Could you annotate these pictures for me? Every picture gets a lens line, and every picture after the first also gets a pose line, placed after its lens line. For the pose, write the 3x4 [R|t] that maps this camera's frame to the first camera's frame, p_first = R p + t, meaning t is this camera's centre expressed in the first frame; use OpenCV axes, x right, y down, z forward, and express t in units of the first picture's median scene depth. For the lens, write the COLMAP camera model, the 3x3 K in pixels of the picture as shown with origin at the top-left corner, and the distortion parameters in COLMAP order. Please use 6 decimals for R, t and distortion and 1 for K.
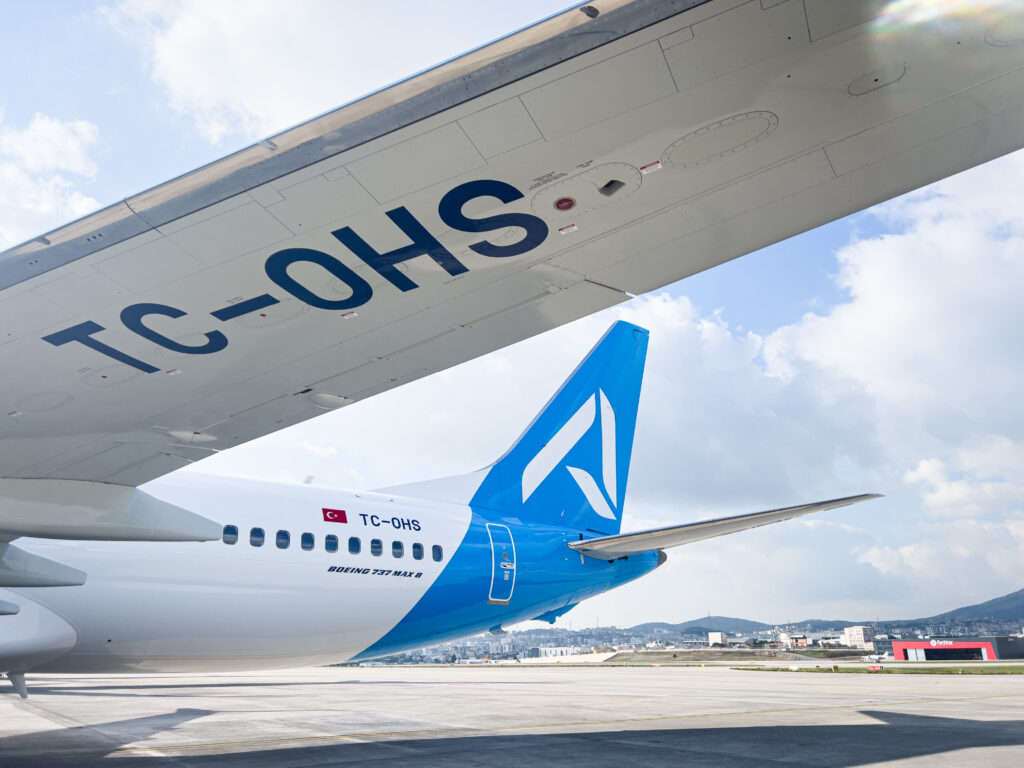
lens RADIAL K [[776.9, 0, 512.0], [0, 776.9, 384.0], [0, 0, 1]] dist [-0.000757, -0.004606]
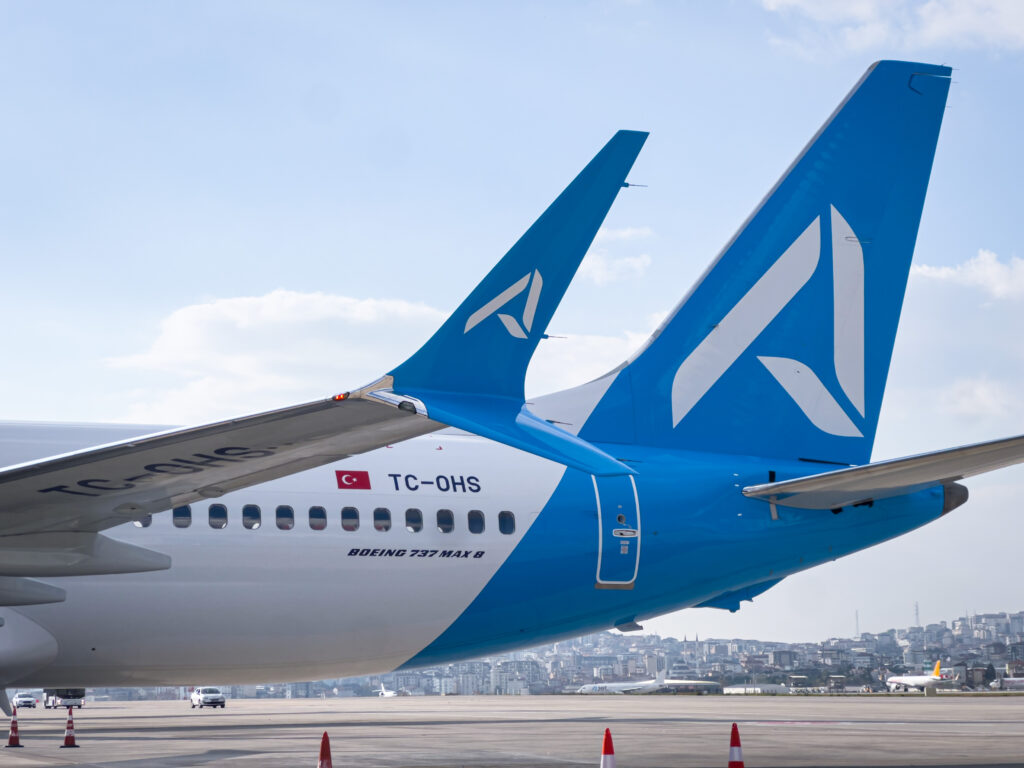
lens RADIAL K [[2273.9, 0, 512.0], [0, 2273.9, 384.0], [0, 0, 1]] dist [-0.622606, 9.712510]
pose [[0.962438, -0.040097, -0.268523, 0.431588], [0.095669, 0.975683, 0.197205, -0.284715], [0.254086, -0.215487, 0.942871, -0.831708]]
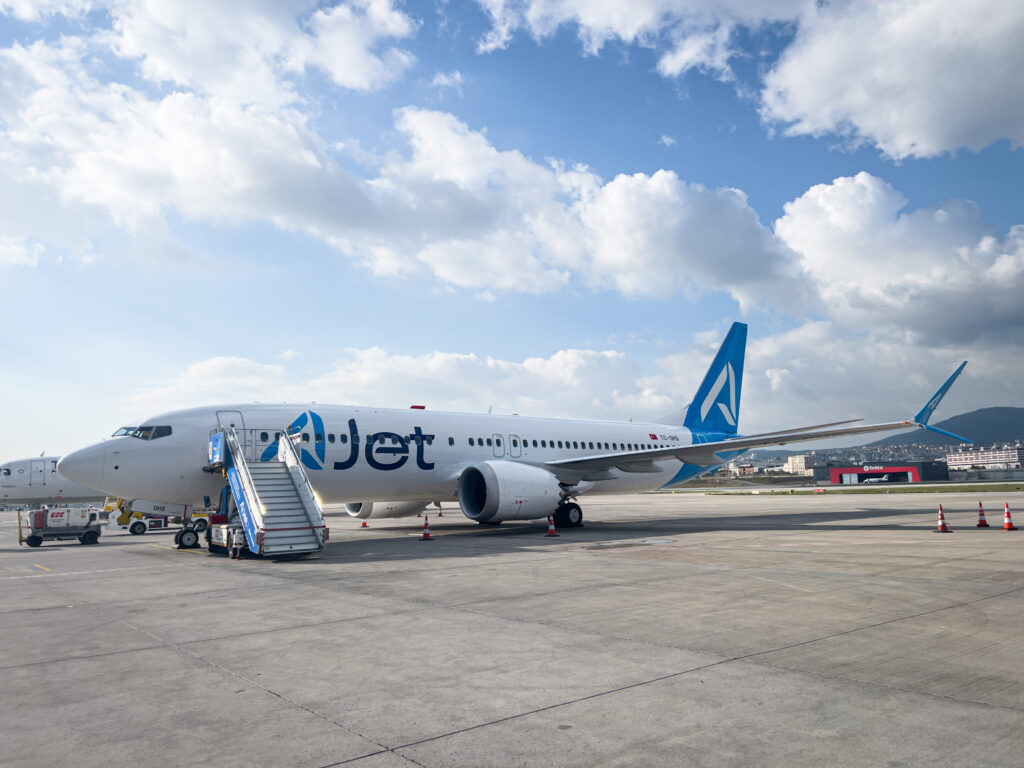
lens RADIAL K [[776.9, 0, 512.0], [0, 776.9, 384.0], [0, 0, 1]] dist [-0.000757, -0.004606]
pose [[0.998376, -0.019788, 0.053423, -0.742524], [0.008647, 0.979508, 0.201220, -0.464515], [-0.056310, -0.200432, 0.978088, -1.272944]]
